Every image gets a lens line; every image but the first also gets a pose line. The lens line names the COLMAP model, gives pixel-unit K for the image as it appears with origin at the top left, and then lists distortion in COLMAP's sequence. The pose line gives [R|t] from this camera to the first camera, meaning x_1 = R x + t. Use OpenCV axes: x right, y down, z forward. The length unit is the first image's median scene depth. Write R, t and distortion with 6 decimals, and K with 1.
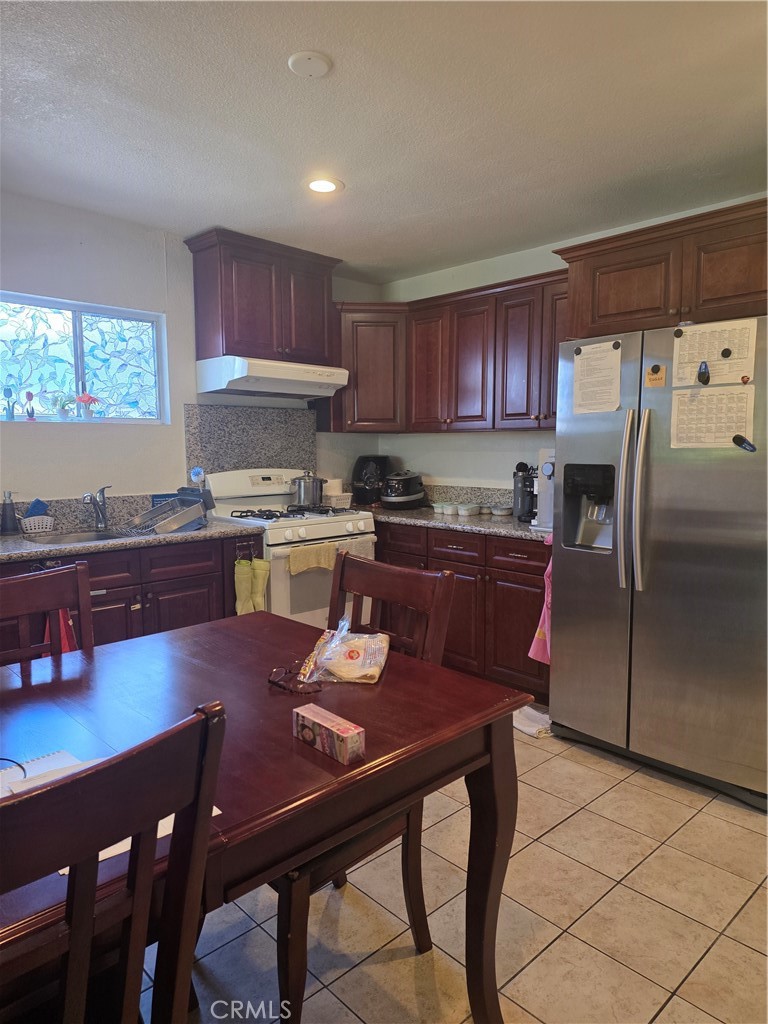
lens RADIAL K [[673.9, 0, 377.2], [0, 673.9, 513.2], [0, 0, 1]] dist [0.085553, -0.088876]
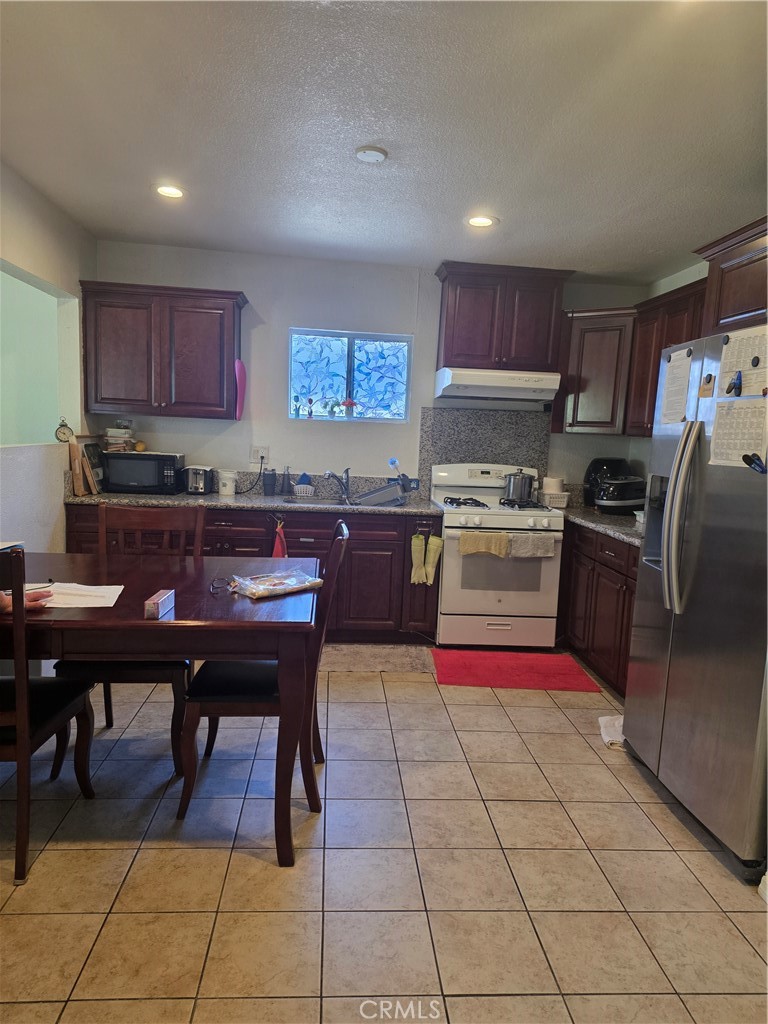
lens RADIAL K [[673.9, 0, 377.2], [0, 673.9, 513.2], [0, 0, 1]] dist [0.085553, -0.088876]
pose [[0.770790, 0.113535, -0.626892, 0.481709], [-0.111003, 0.992875, 0.043334, -0.013985], [0.627345, 0.036186, 0.777900, -0.001643]]
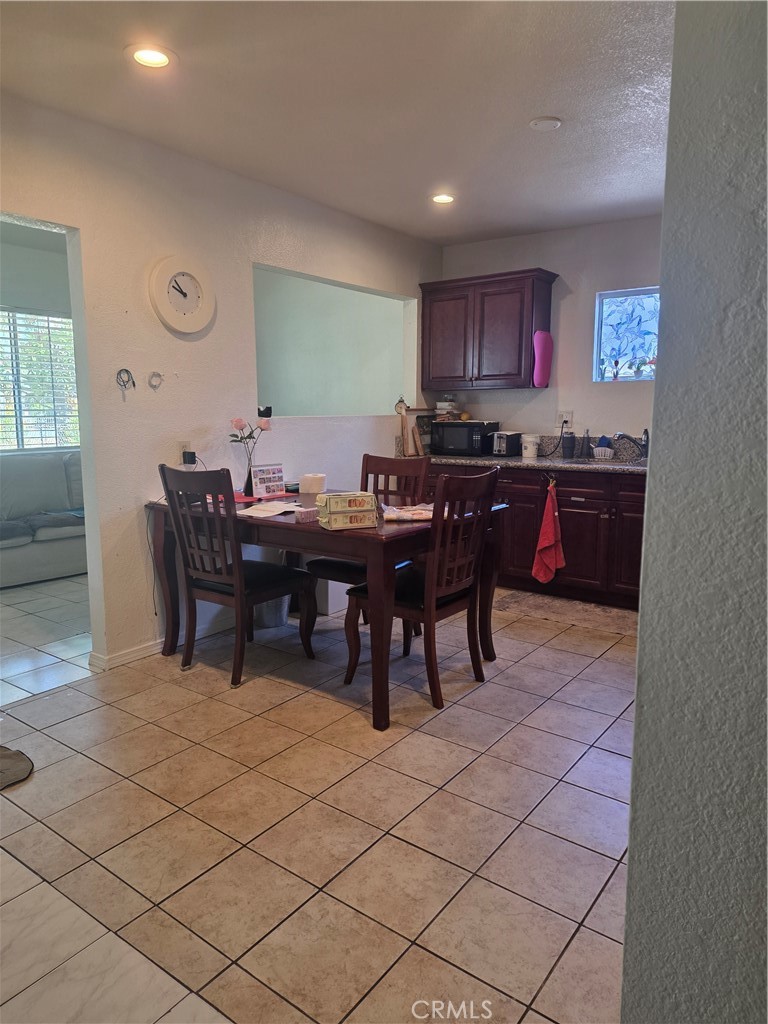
lens RADIAL K [[675.2, 0, 375.8], [0, 675.2, 495.1], [0, 0, 1]] dist [0.089381, -0.067142]
pose [[0.157718, 0.129431, -0.978965, 0.784054], [-0.095748, 0.988706, 0.115293, -0.015072], [0.982831, 0.075551, 0.168329, 0.278694]]
